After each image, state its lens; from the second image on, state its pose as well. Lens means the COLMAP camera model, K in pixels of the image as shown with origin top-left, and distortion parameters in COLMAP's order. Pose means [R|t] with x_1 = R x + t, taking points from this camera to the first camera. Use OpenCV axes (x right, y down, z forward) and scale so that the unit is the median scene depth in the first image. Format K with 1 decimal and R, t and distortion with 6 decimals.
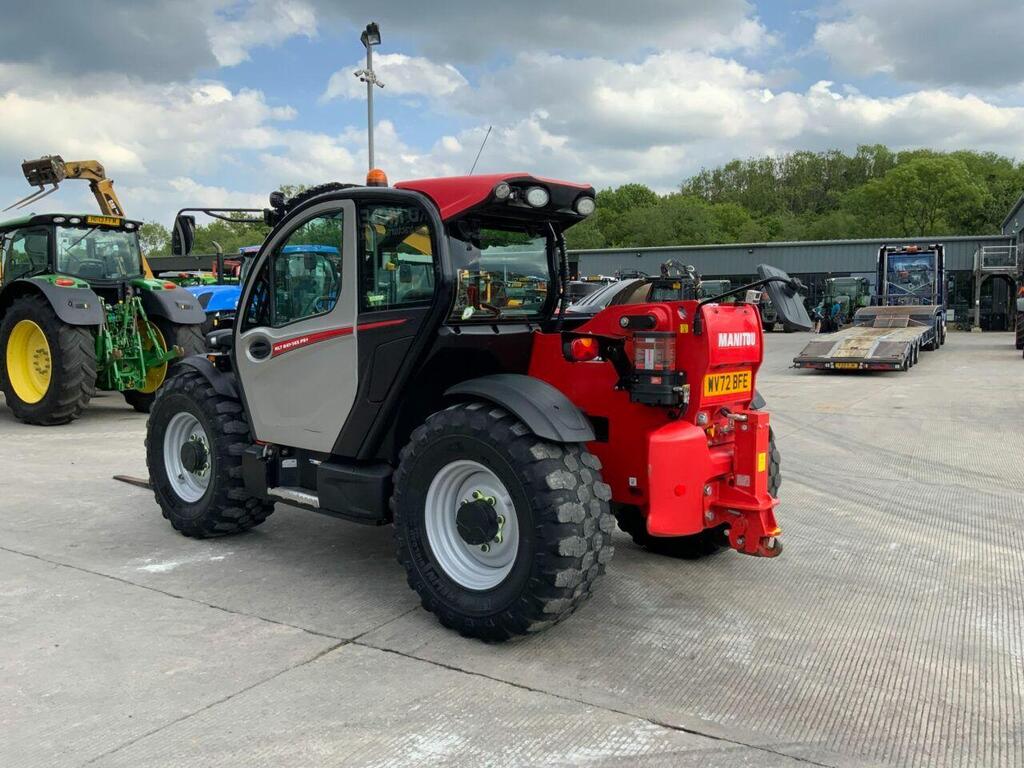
lens RADIAL K [[845.4, 0, 509.0], [0, 845.4, 375.3], [0, 0, 1]] dist [0.068641, -0.126829]
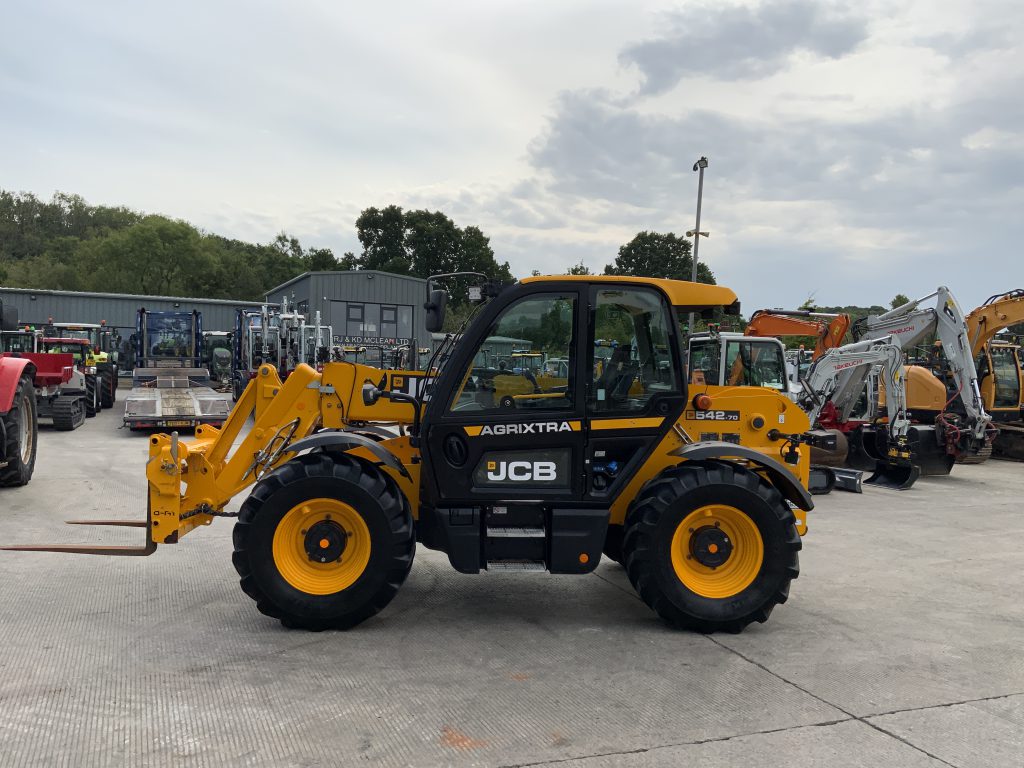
lens RADIAL K [[845.4, 0, 517.0], [0, 845.4, 403.9], [0, 0, 1]] dist [0.068641, -0.126829]
pose [[0.615404, -0.012566, 0.788112, -1.128802], [0.035979, 0.999279, -0.012161, -0.032135], [-0.787390, 0.035839, 0.615412, 0.364746]]
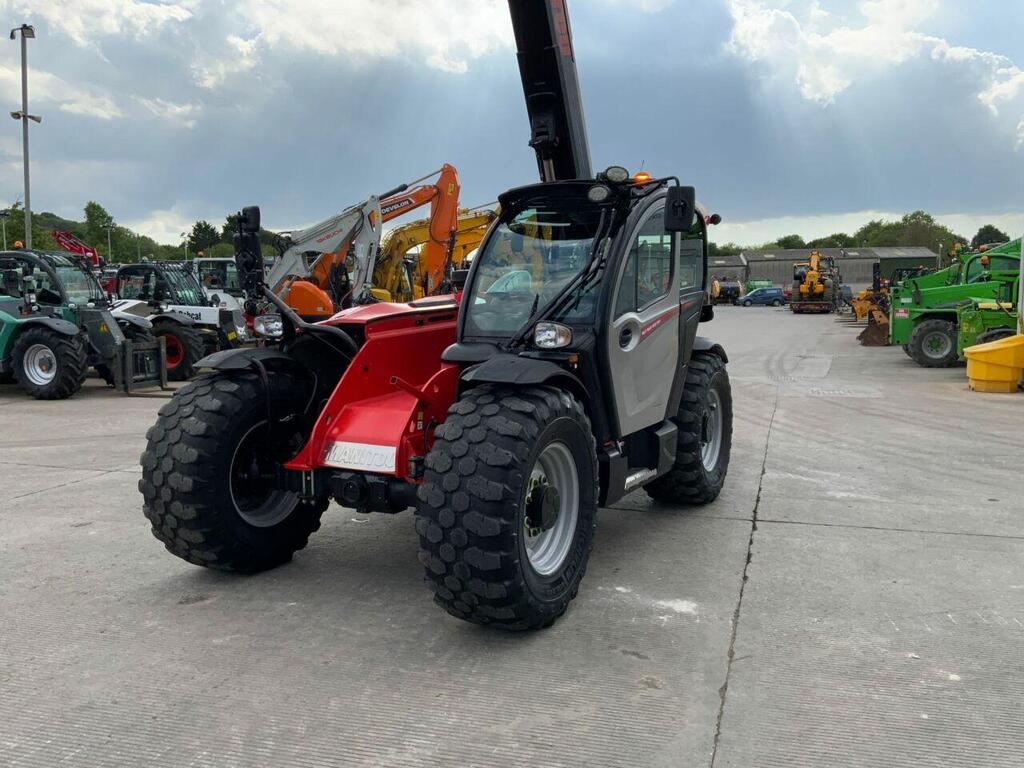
lens RADIAL K [[845.4, 0, 512.7], [0, 845.4, 390.2], [0, 0, 1]] dist [0.068641, -0.126829]
pose [[-0.226394, -0.111038, 0.967686, -1.209138], [0.078697, 0.988148, 0.131797, -0.108157], [-0.970852, 0.105992, -0.214972, 1.383856]]
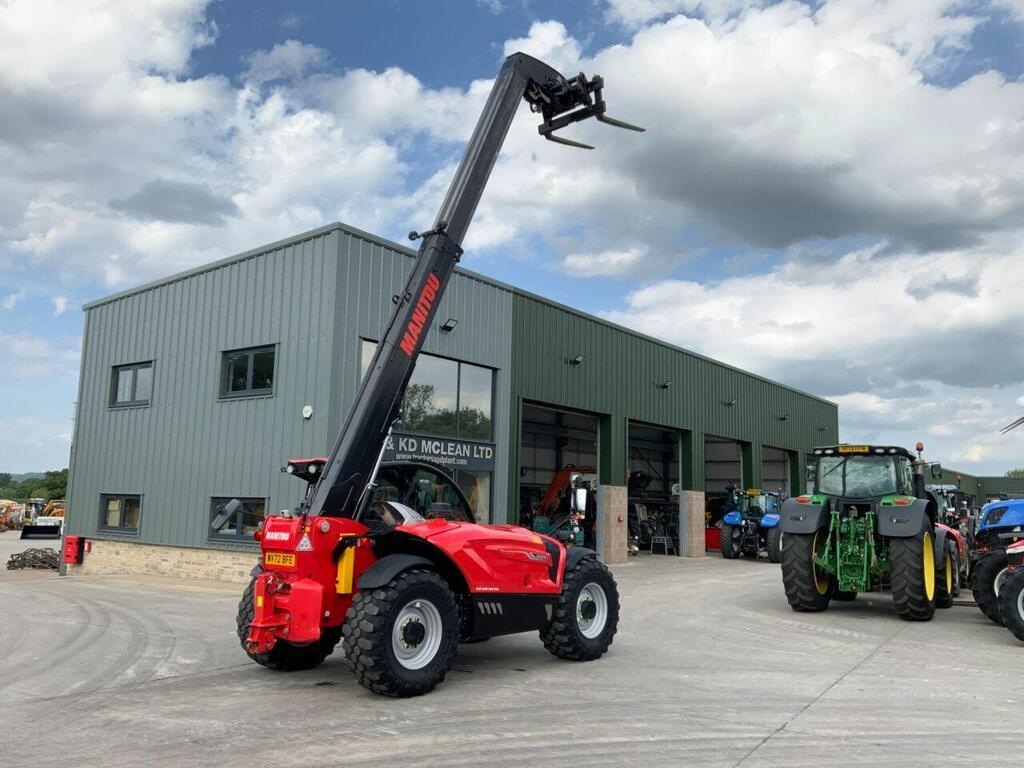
lens RADIAL K [[845.4, 0, 512.9], [0, 845.4, 368.1], [0, 0, 1]] dist [0.068641, -0.126829]
pose [[0.005410, -0.163007, -0.986610, 1.918539], [-0.090704, 0.982477, -0.162822, -0.128508], [0.995863, 0.090370, -0.009470, 1.297195]]
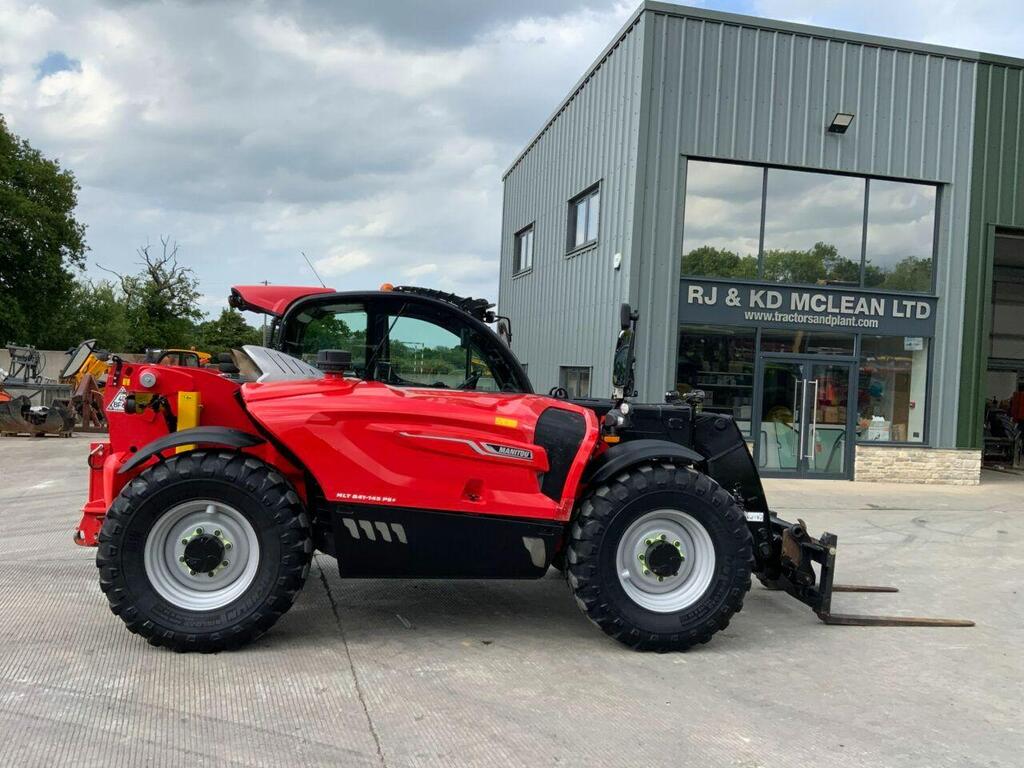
lens RADIAL K [[845.4, 0, 505.1], [0, 845.4, 383.5], [0, 0, 1]] dist [0.068641, -0.126829]
pose [[-0.650928, -0.021664, -0.758831, 0.776308], [-0.101784, 0.993058, 0.058959, -0.169485], [0.752285, 0.115614, -0.648614, 2.020781]]
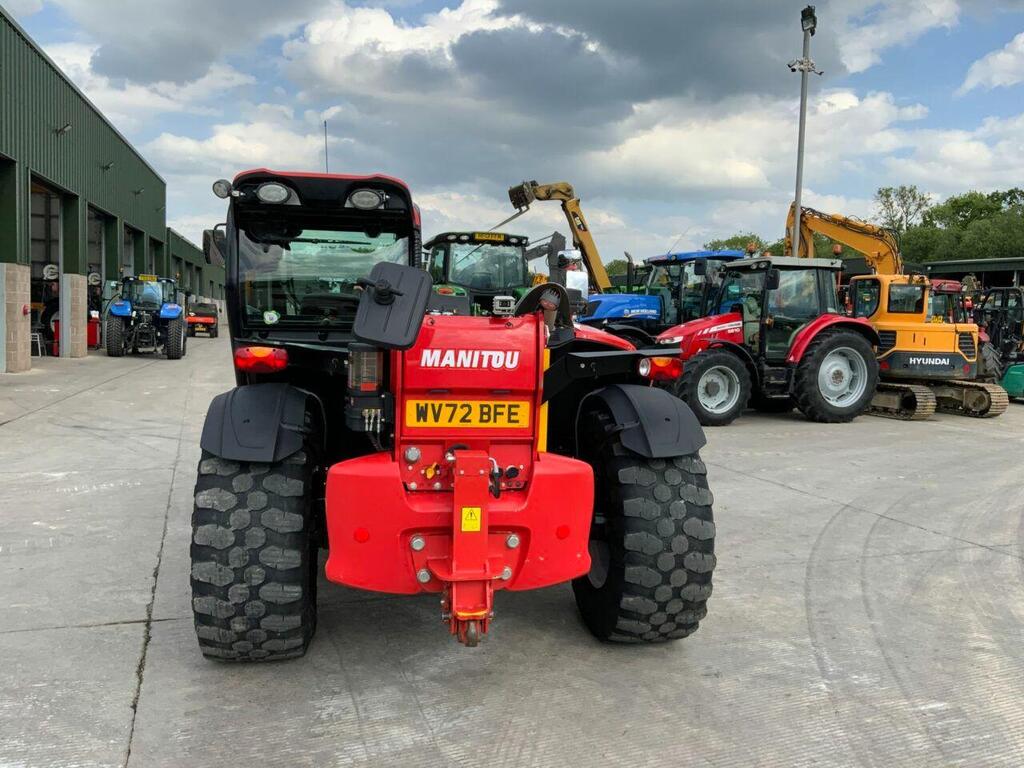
lens RADIAL K [[845.4, 0, 511.2], [0, 845.4, 381.6], [0, 0, 1]] dist [0.068641, -0.126829]
pose [[0.779140, 0.066249, -0.623340, 0.669245], [-0.068455, 0.997445, 0.020444, -0.034104], [0.623101, 0.026743, 0.781684, 0.357114]]
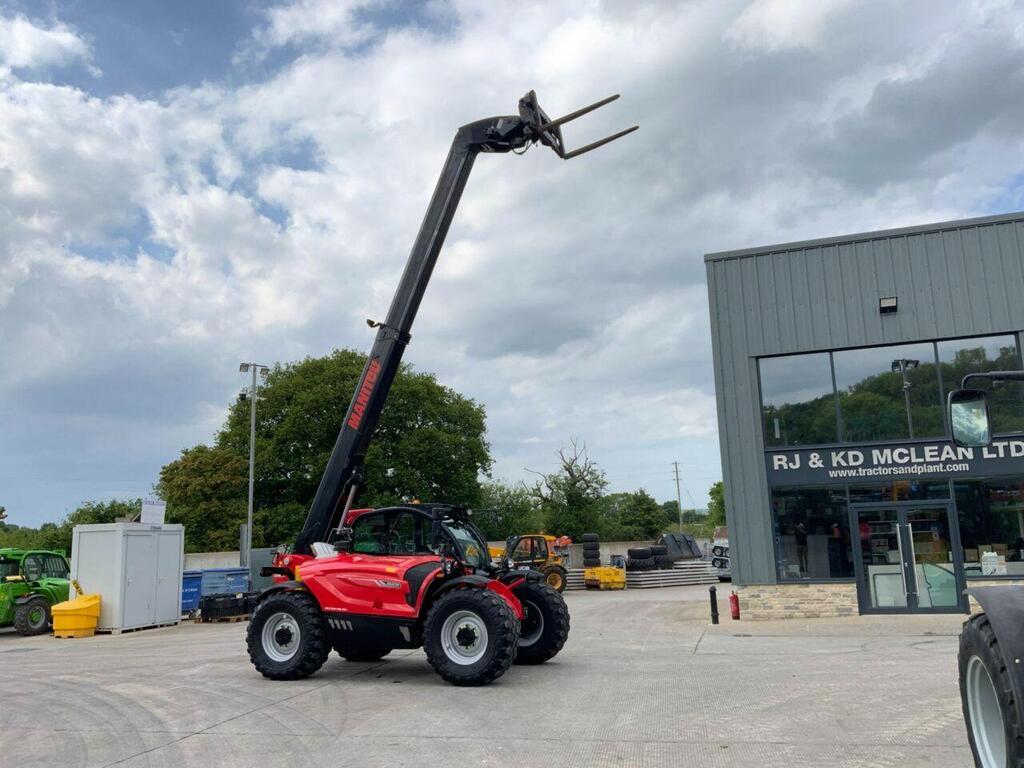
lens RADIAL K [[851.4, 0, 515.3], [0, 851.4, 380.2], [0, 0, 1]] dist [0.051260, -0.080289]
pose [[-0.947414, -0.028562, -0.318732, 0.414089], [0.010232, 0.992796, -0.119379, -0.284274], [0.319845, -0.116362, -0.940297, 3.593050]]
